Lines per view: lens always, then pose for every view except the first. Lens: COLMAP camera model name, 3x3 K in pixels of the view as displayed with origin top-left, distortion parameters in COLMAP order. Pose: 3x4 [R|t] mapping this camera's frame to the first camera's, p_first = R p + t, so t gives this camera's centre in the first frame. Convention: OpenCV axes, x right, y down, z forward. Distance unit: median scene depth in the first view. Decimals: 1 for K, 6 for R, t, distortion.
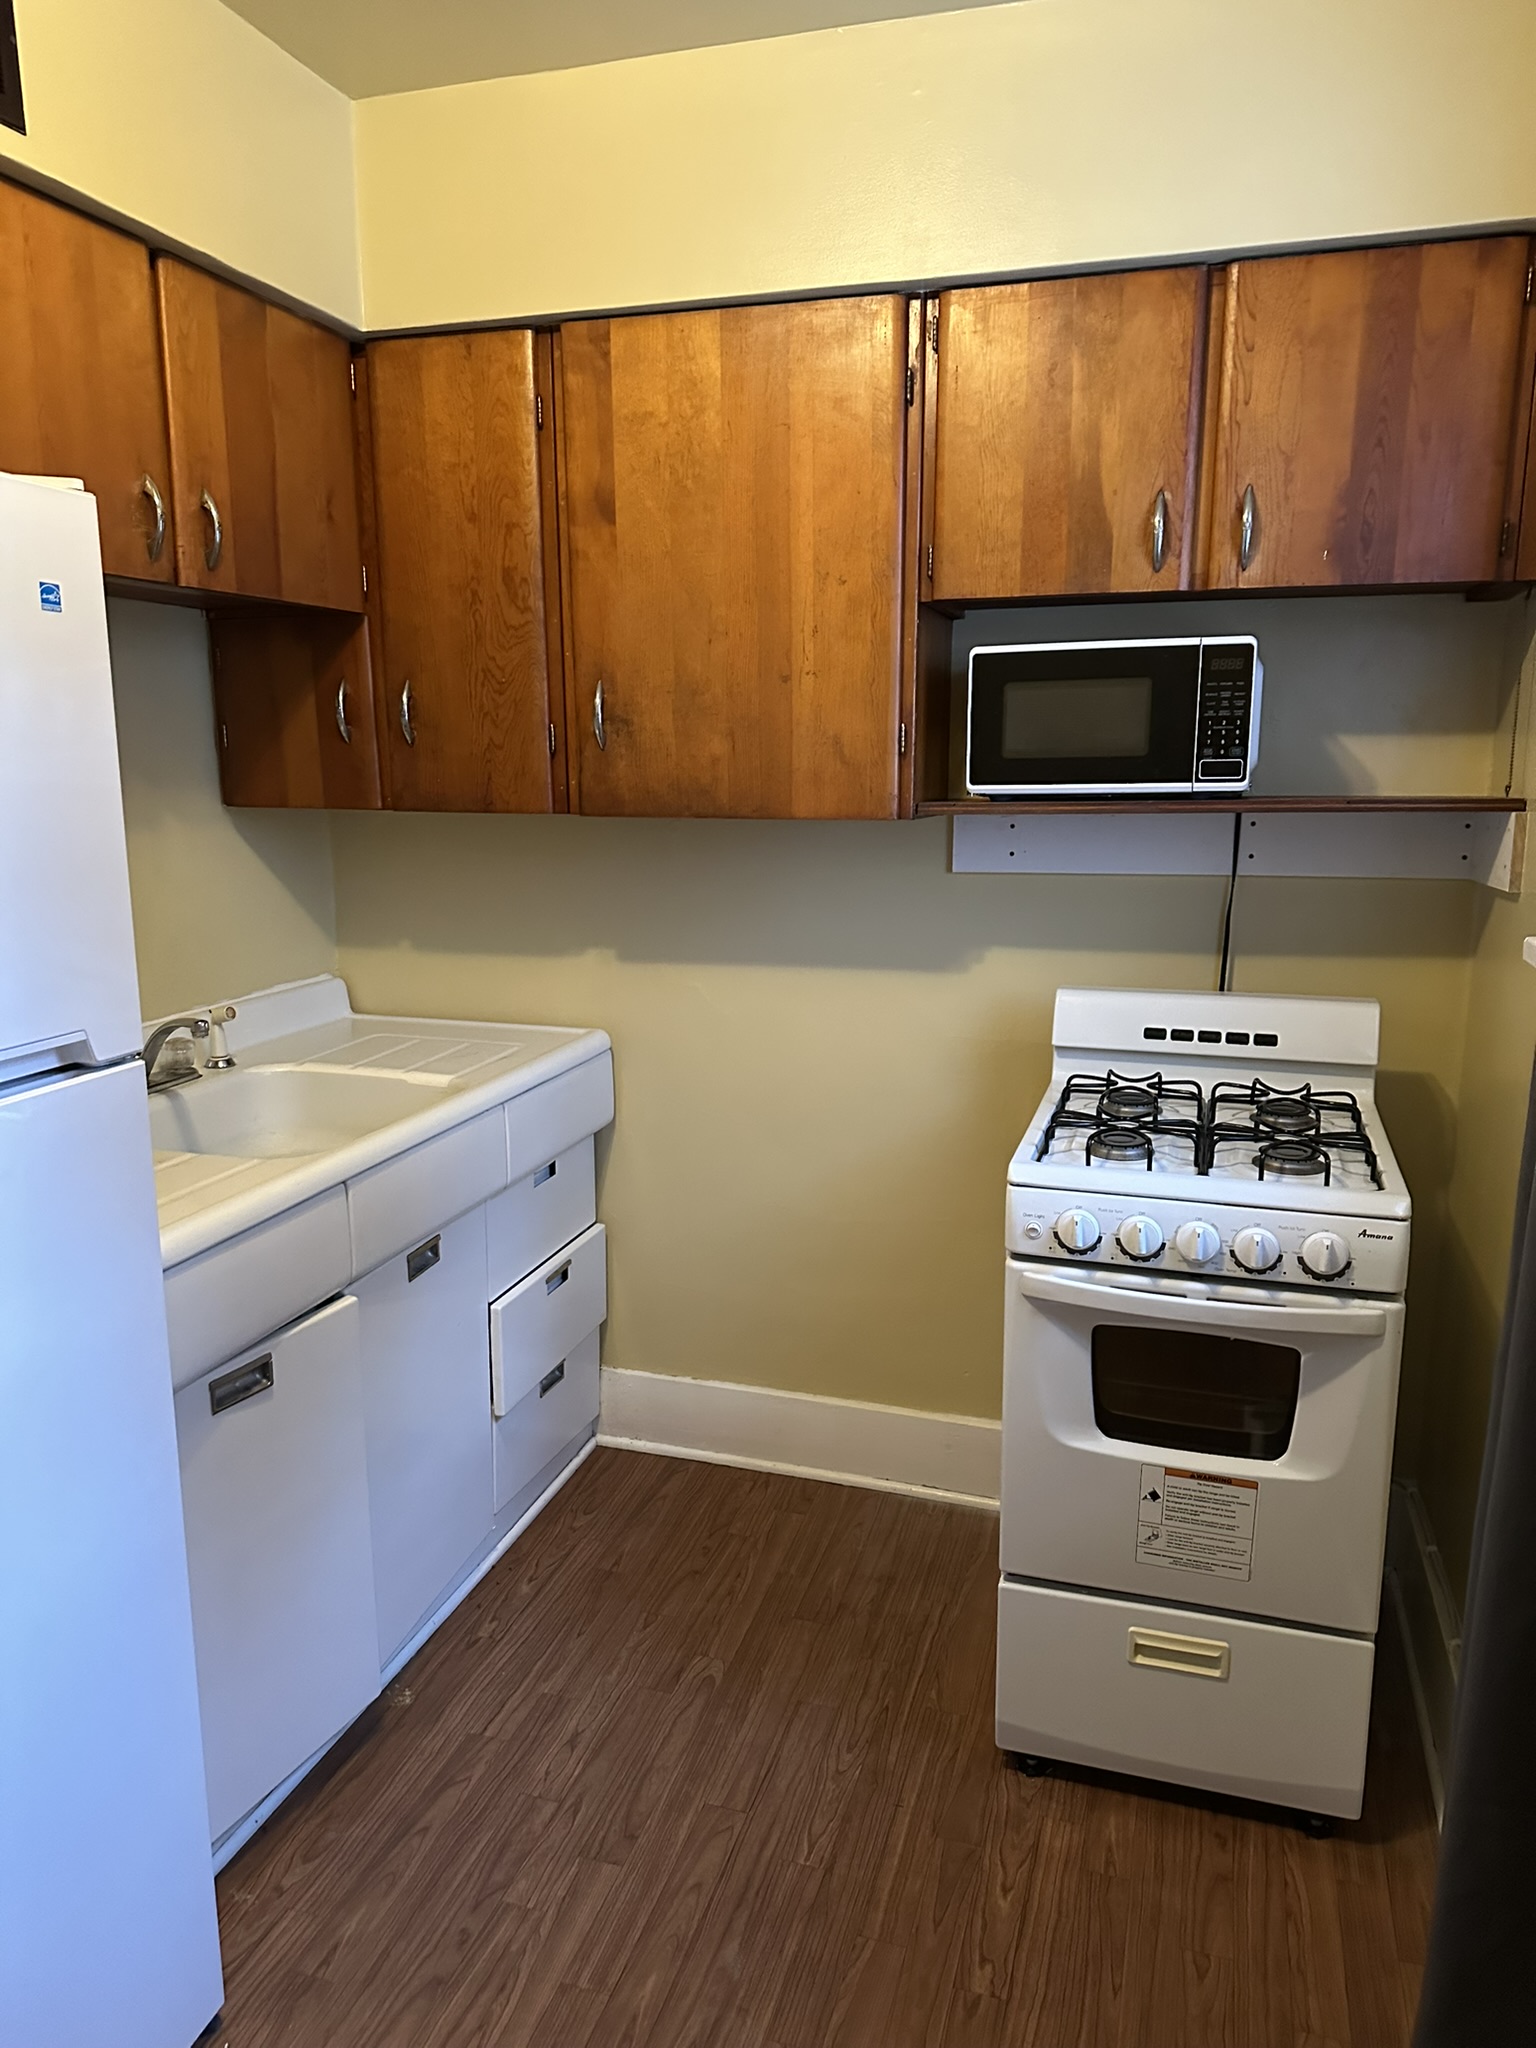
lens RADIAL K [[1428.5, 0, 768.0], [0, 1428.5, 1024.0], [0, 0, 1]] dist [-0.001289, -0.005835]
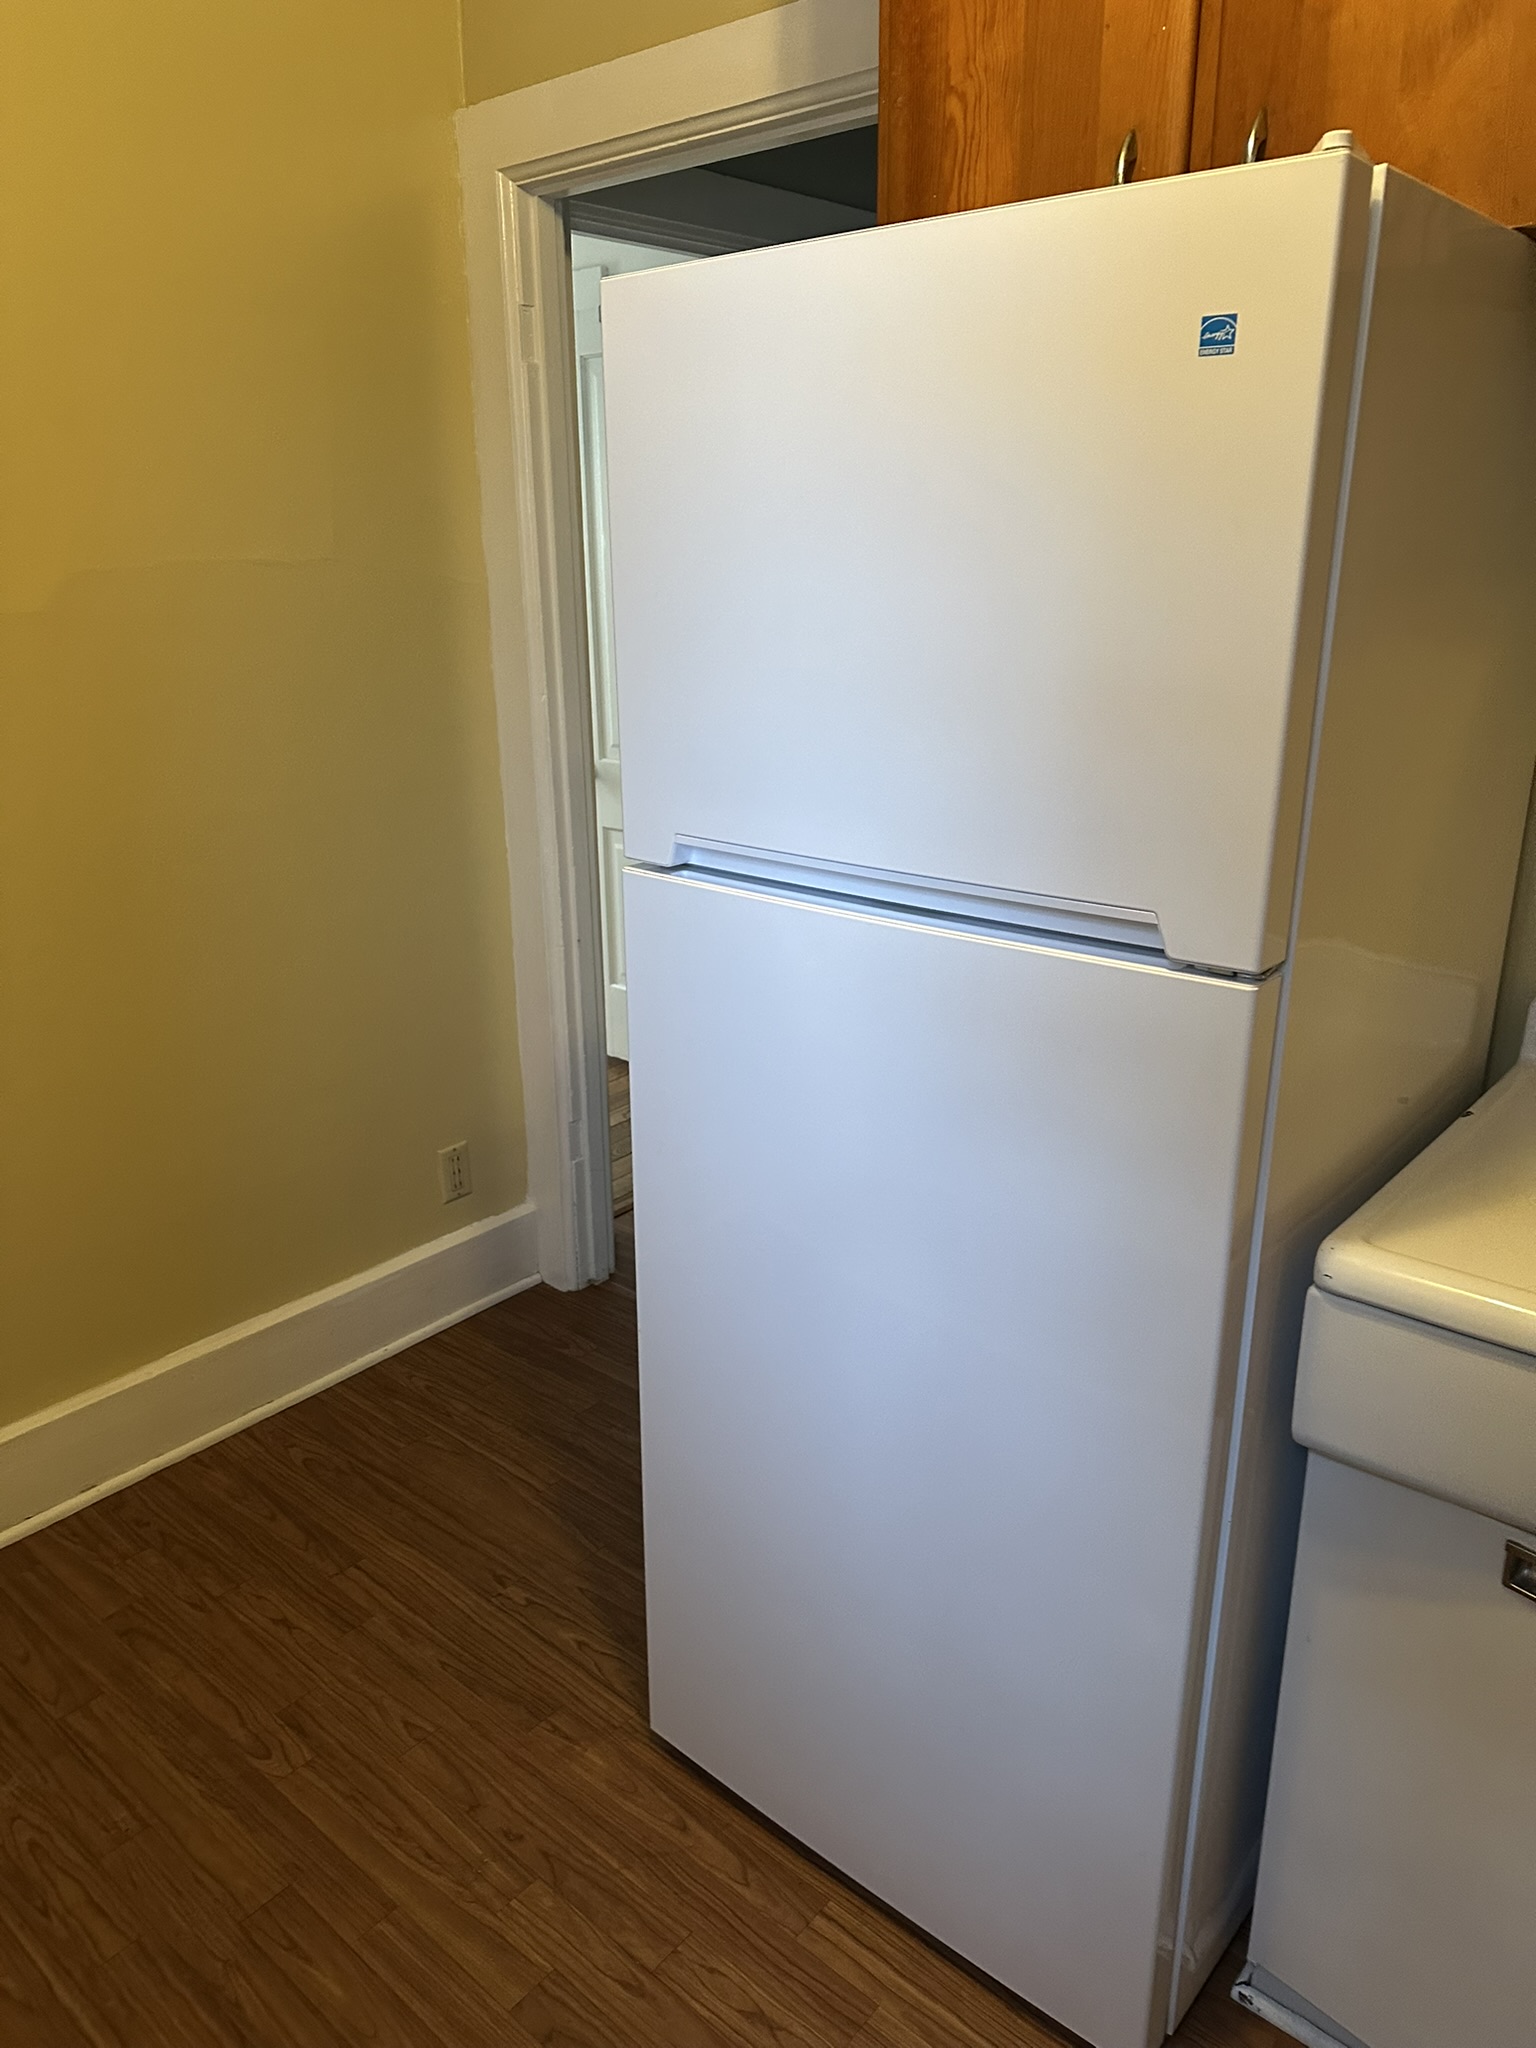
lens RADIAL K [[1457.3, 0, 768.0], [0, 1457.3, 1024.0], [0, 0, 1]] dist [0.004535, -0.004386]
pose [[-0.400831, 0.288670, -0.869485, 0.411823], [-0.170586, 0.908948, 0.380412, -0.254705], [0.900130, 0.300803, -0.315092, 1.305831]]
